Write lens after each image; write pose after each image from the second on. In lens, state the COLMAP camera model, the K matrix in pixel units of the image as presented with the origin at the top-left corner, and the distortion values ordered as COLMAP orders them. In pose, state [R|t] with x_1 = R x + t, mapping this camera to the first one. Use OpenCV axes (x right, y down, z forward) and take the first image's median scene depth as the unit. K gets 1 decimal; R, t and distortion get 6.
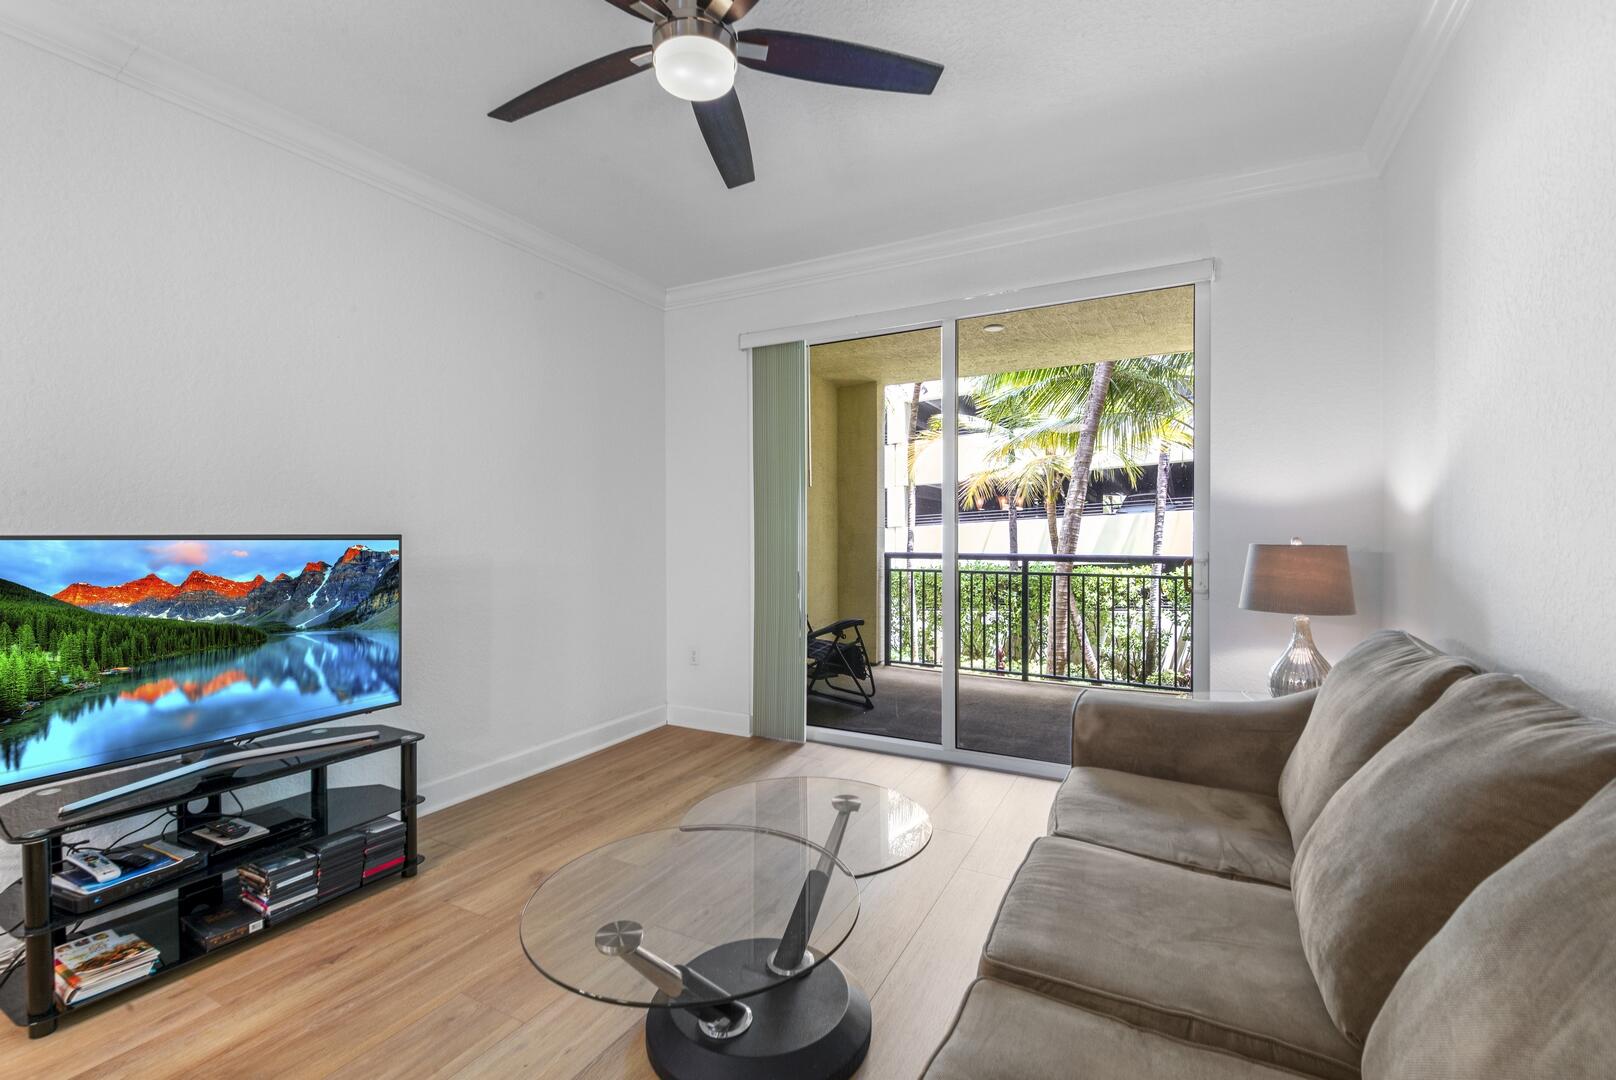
lens RADIAL K [[683.4, 0, 801.6], [0, 683.4, 521.1], [0, 0, 1]] dist [0.025730, -0.027186]
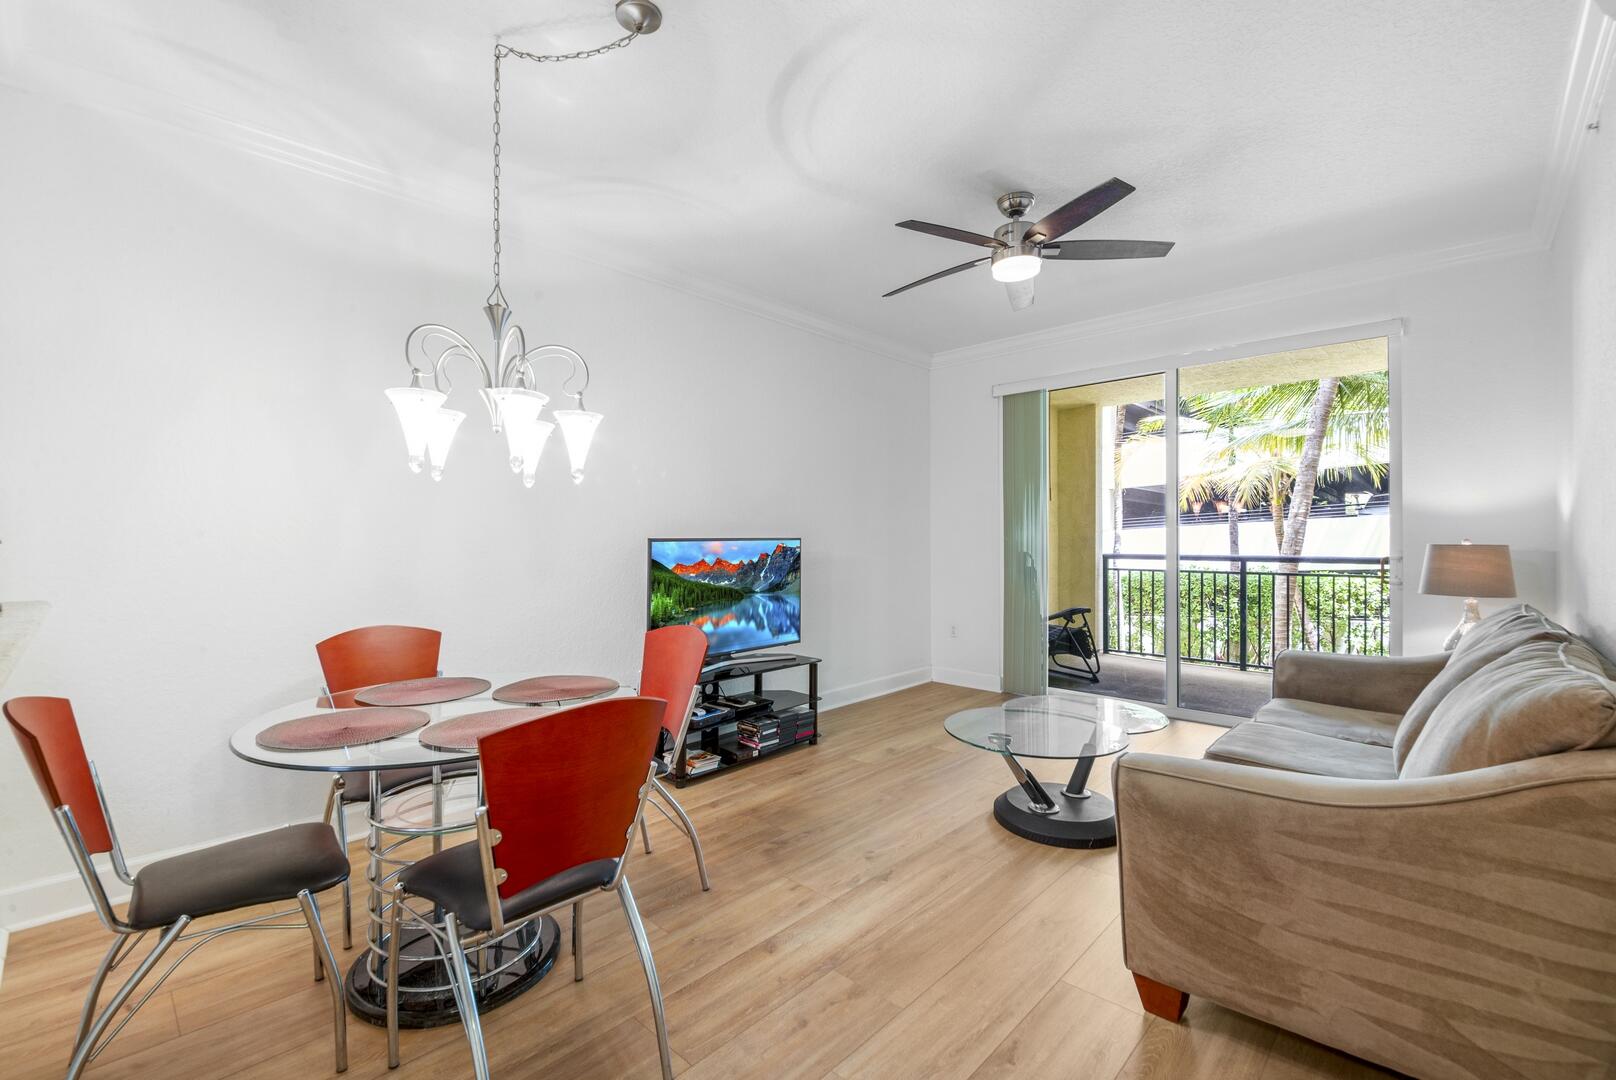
lens RADIAL K [[683.4, 0, 801.6], [0, 683.4, 521.1], [0, 0, 1]] dist [0.025730, -0.027186]
pose [[0.965172, -0.006383, -0.261540, -0.159681], [0.005222, 0.999973, -0.005130, -0.010635], [0.261566, 0.003586, 0.965179, -0.579323]]
